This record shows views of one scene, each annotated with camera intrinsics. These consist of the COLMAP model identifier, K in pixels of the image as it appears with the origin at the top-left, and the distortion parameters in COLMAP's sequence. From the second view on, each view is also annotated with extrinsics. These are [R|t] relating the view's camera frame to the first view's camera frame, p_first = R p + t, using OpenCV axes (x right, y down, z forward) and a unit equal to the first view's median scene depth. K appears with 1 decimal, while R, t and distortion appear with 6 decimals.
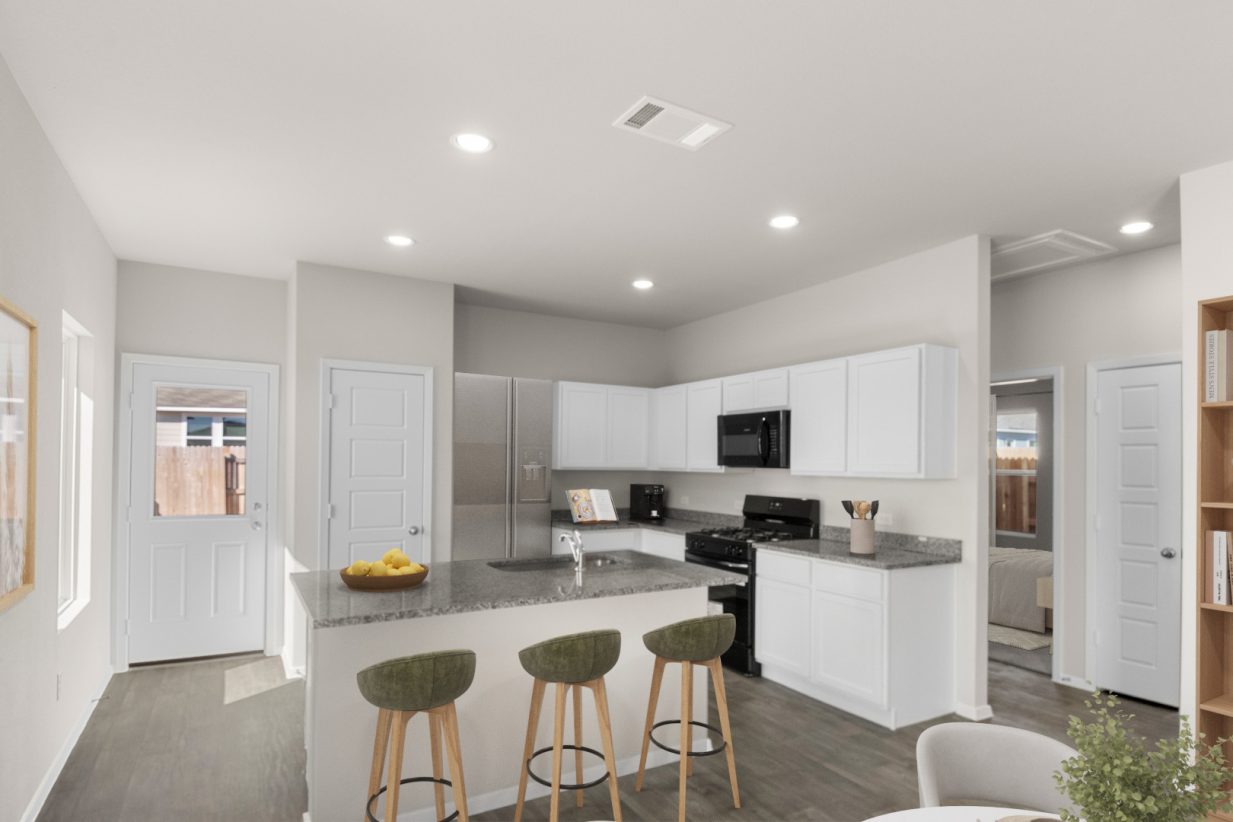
lens RADIAL K [[669.0, 0, 612.1], [0, 669.0, 454.1], [0, 0, 1]] dist [0.001144, -0.000099]
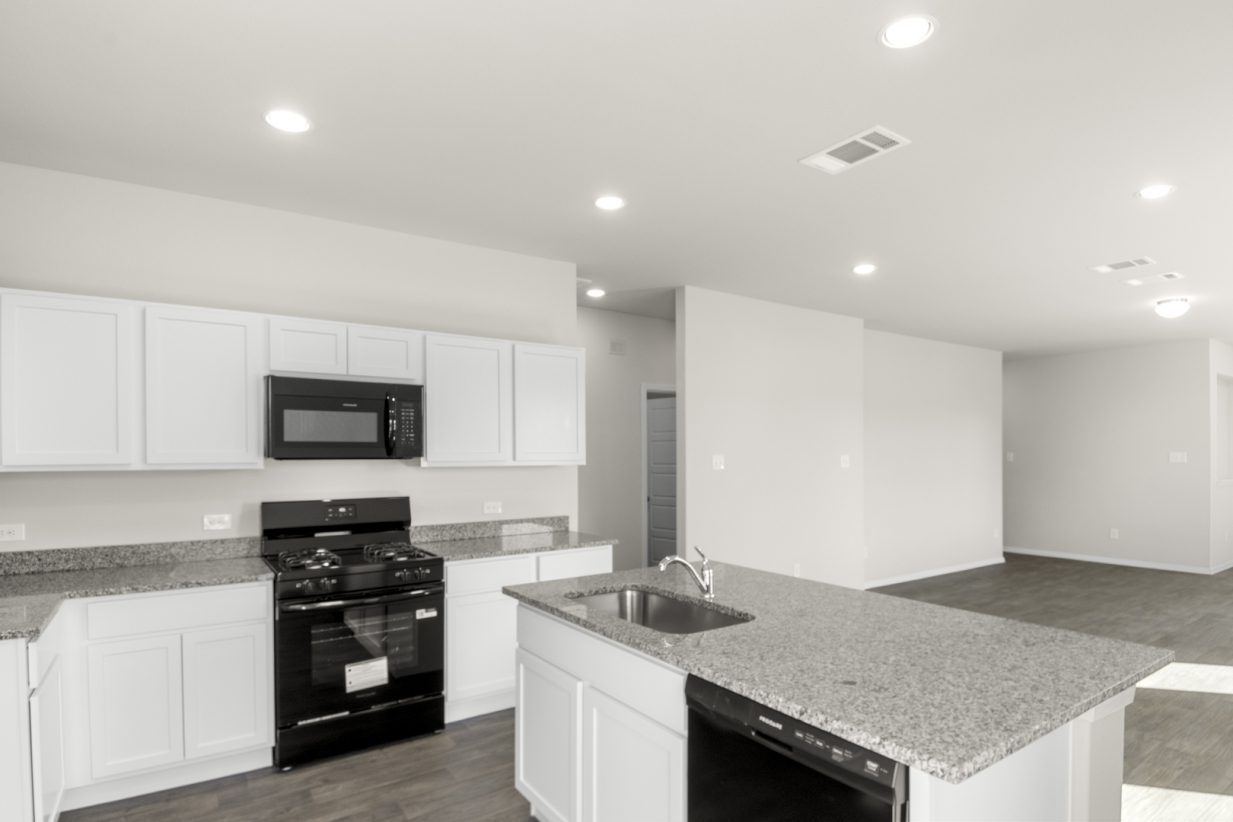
lens RADIAL K [[656.5, 0, 618.9], [0, 656.5, 450.1], [0, 0, 1]] dist [-0.003160, -0.015882]
pose [[-0.087047, -0.009310, 0.996161, -0.380408], [-0.006622, 0.999940, 0.008766, 0.001916], [-0.996182, -0.005833, -0.087104, 0.595112]]
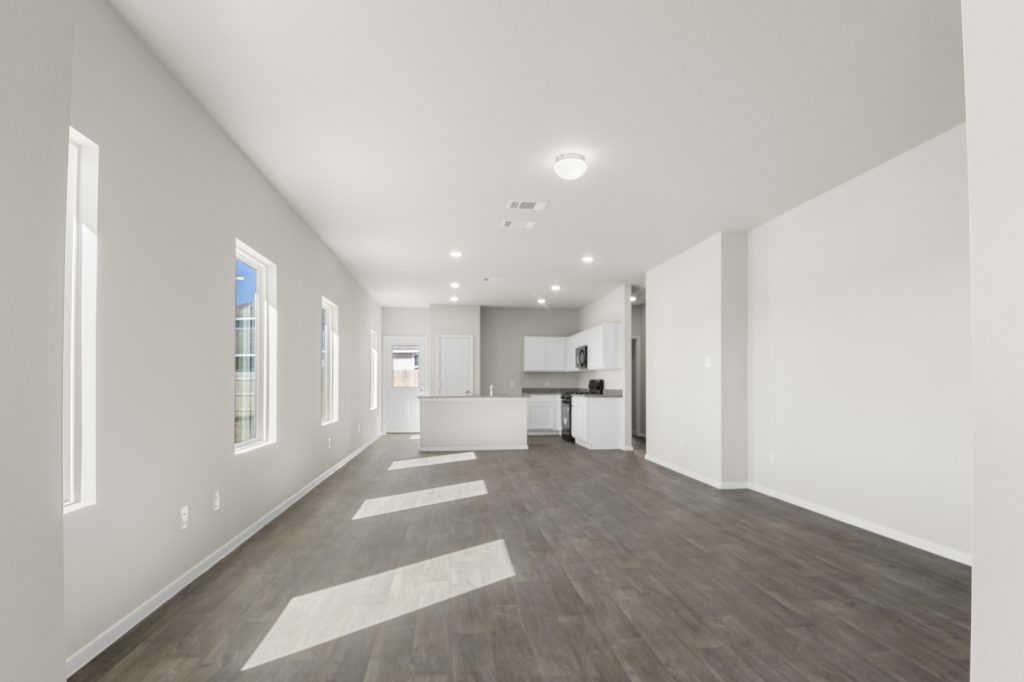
lens RADIAL K [[555.6, 0, 508.4], [0, 555.6, 376.8], [0, 0, 1]] dist [0.001144, -0.000099]
pose [[0.916100, -0.012565, -0.400753, 0.903358], [0.011024, 0.999920, -0.006152, 0.070744], [0.400799, 0.001218, 0.916165, -1.227480]]
